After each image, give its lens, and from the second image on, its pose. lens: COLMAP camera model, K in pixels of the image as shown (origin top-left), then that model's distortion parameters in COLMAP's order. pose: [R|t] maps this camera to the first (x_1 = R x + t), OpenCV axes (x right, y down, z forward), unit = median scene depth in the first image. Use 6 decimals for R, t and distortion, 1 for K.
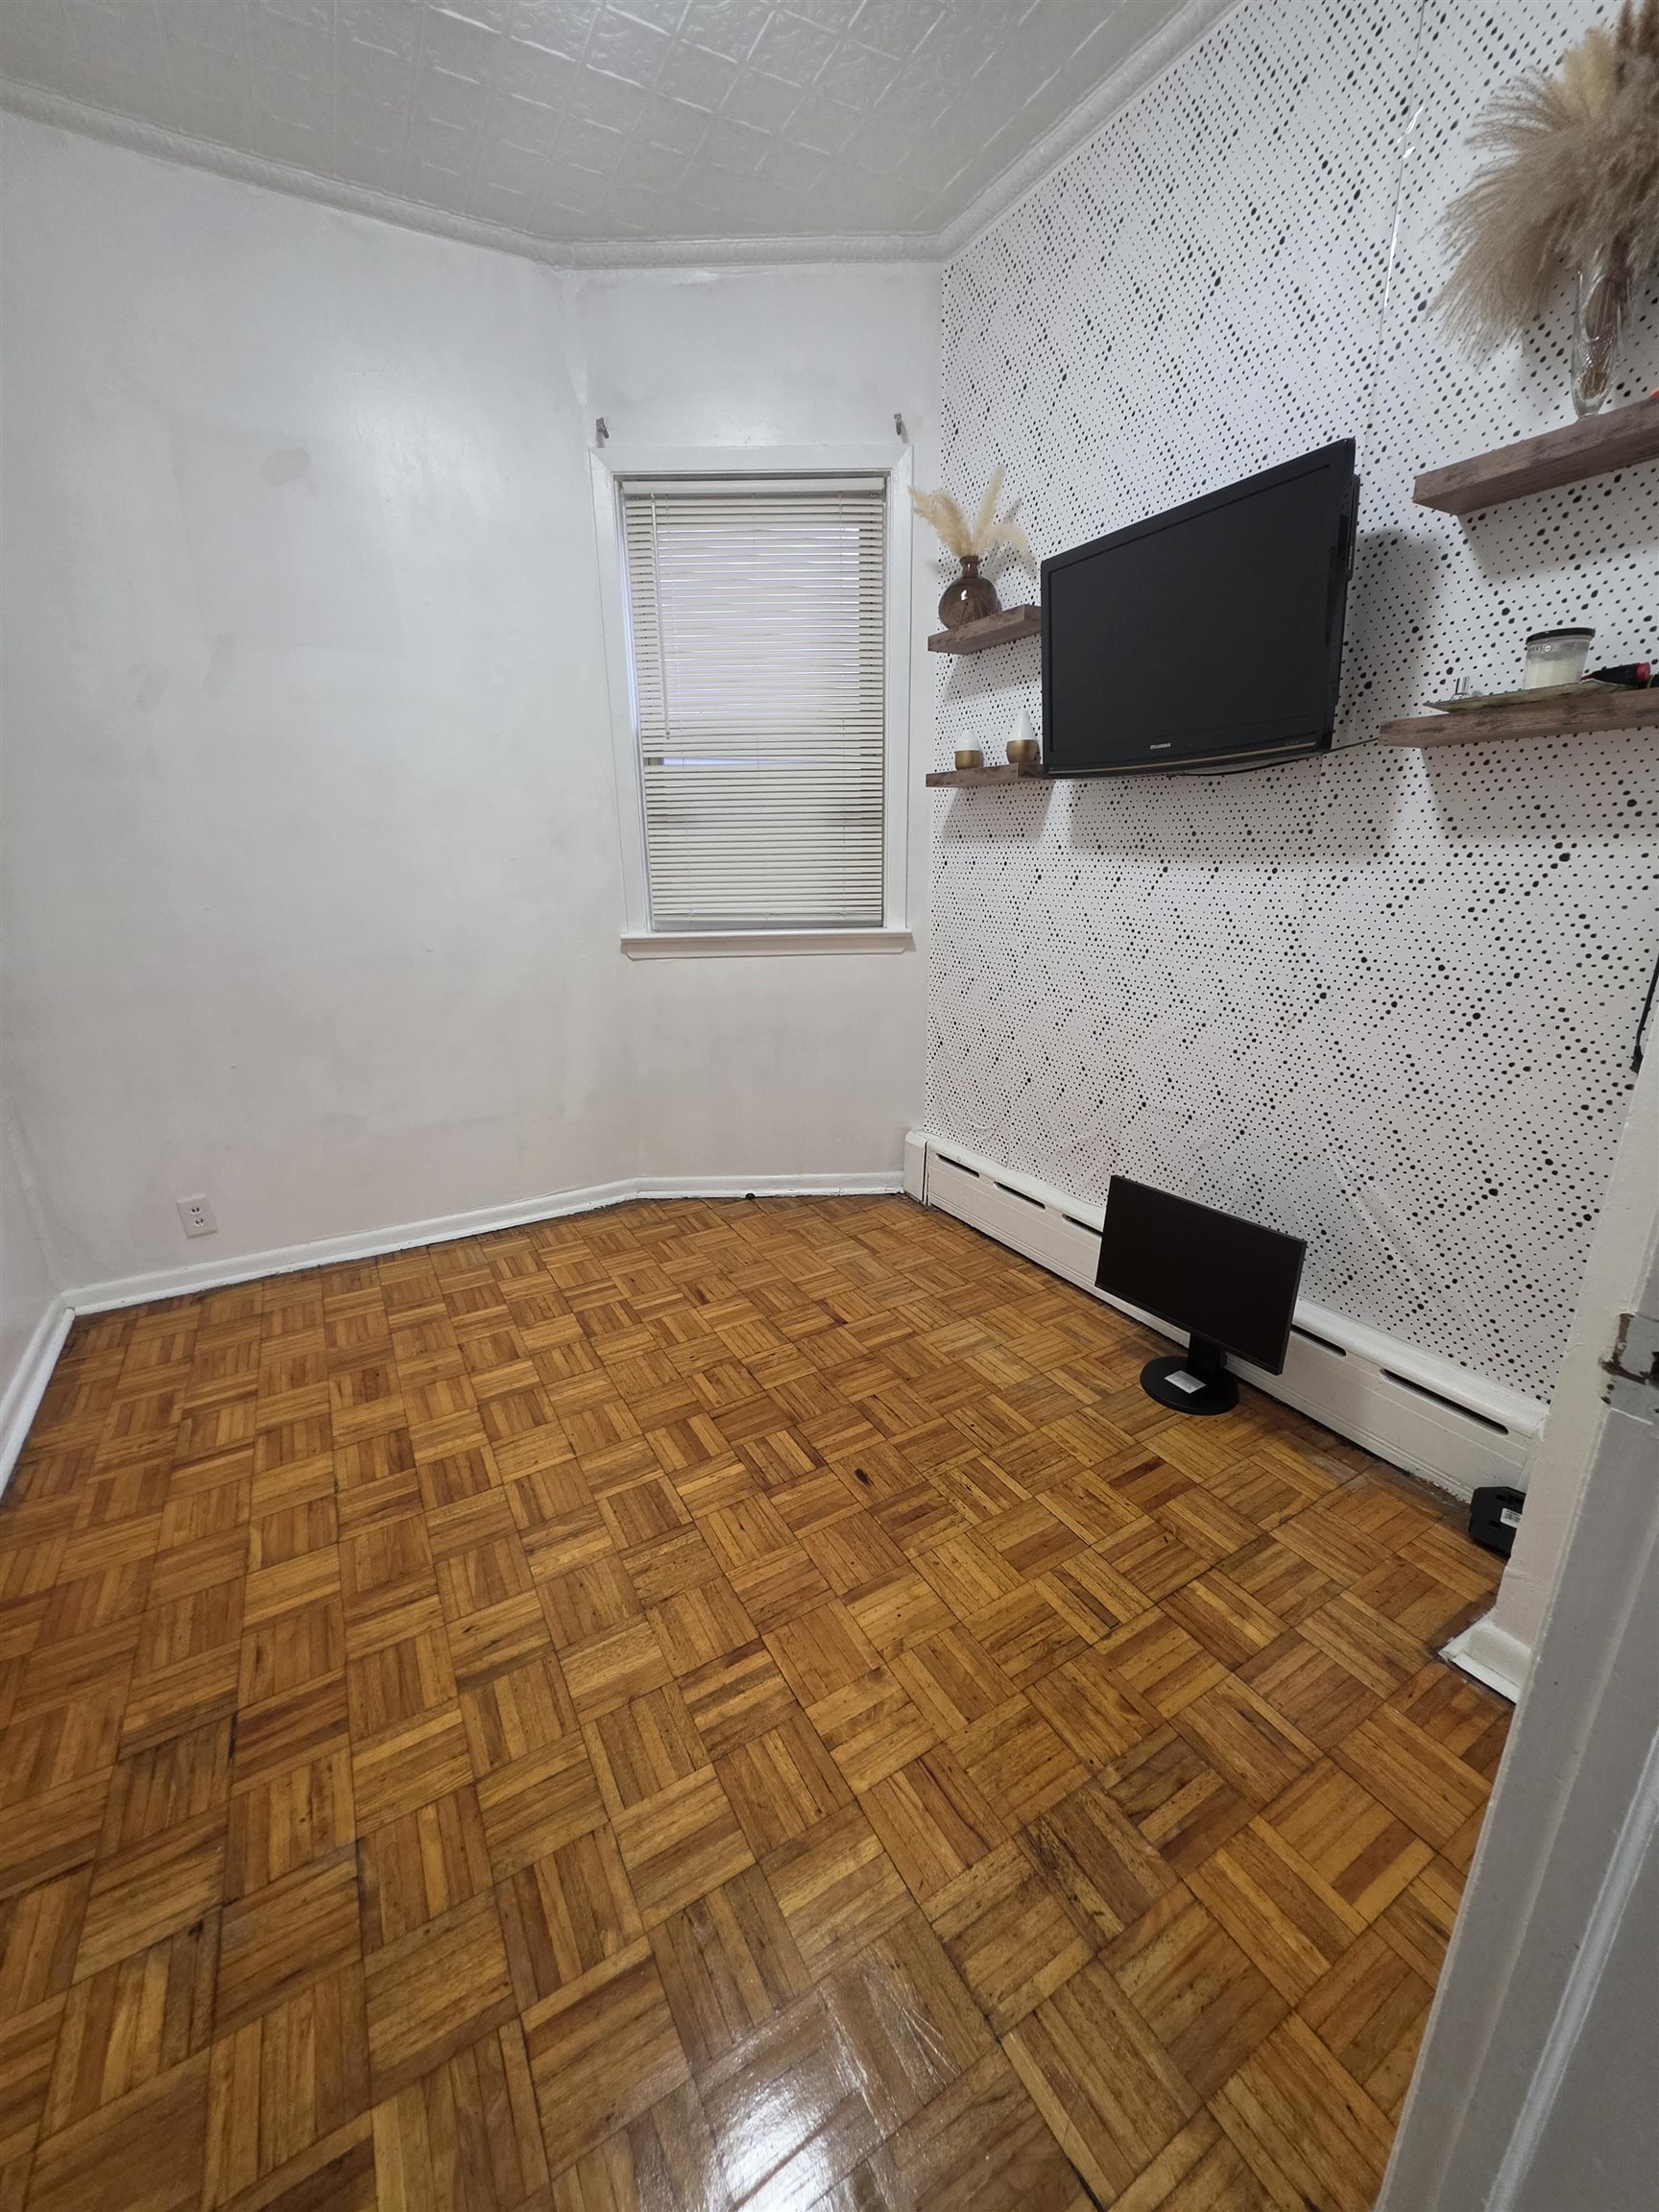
lens RADIAL K [[885.5, 0, 828.8], [0, 885.5, 1106.6], [0, 0, 1]] dist [-0.002944, 0.001034]
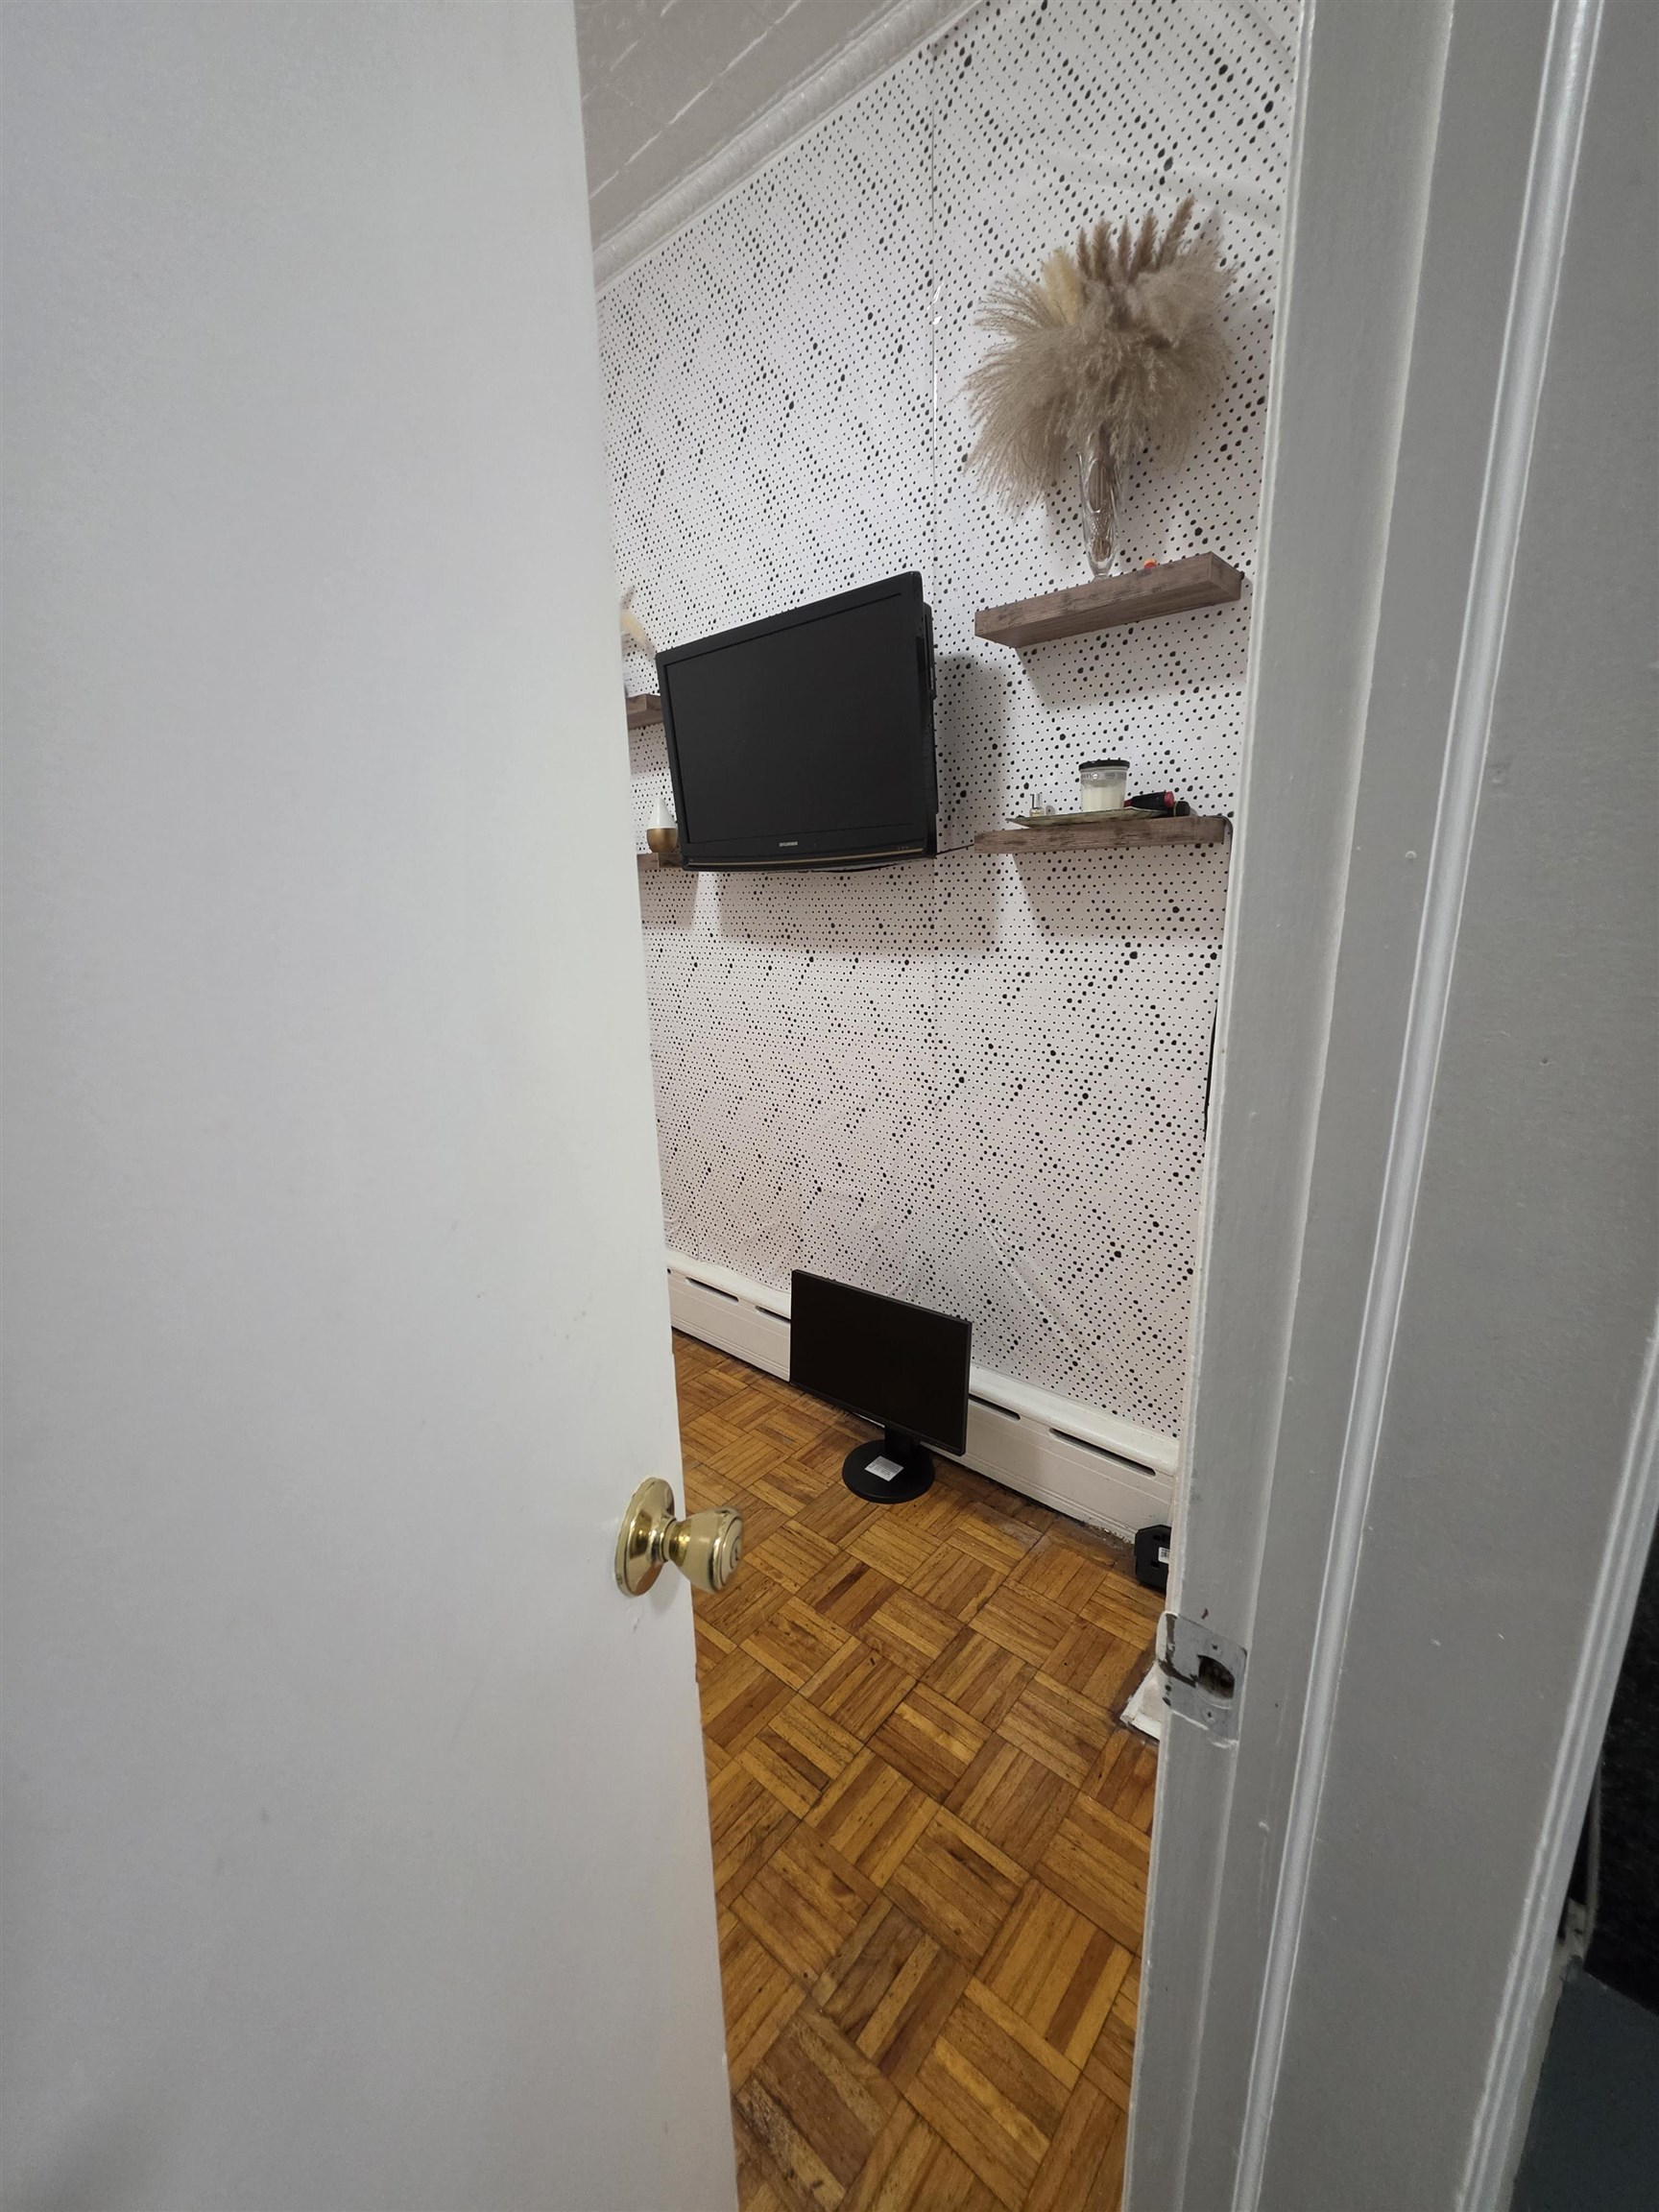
lens RADIAL K [[885.5, 0, 830.5], [0, 885.5, 1105.2], [0, 0, 1]] dist [-0.002944, 0.001034]
pose [[0.947150, -0.092294, 0.307227, 0.100487], [0.107069, 0.993751, -0.031551, -0.091433], [-0.302396, 0.062778, 0.951113, 0.059638]]
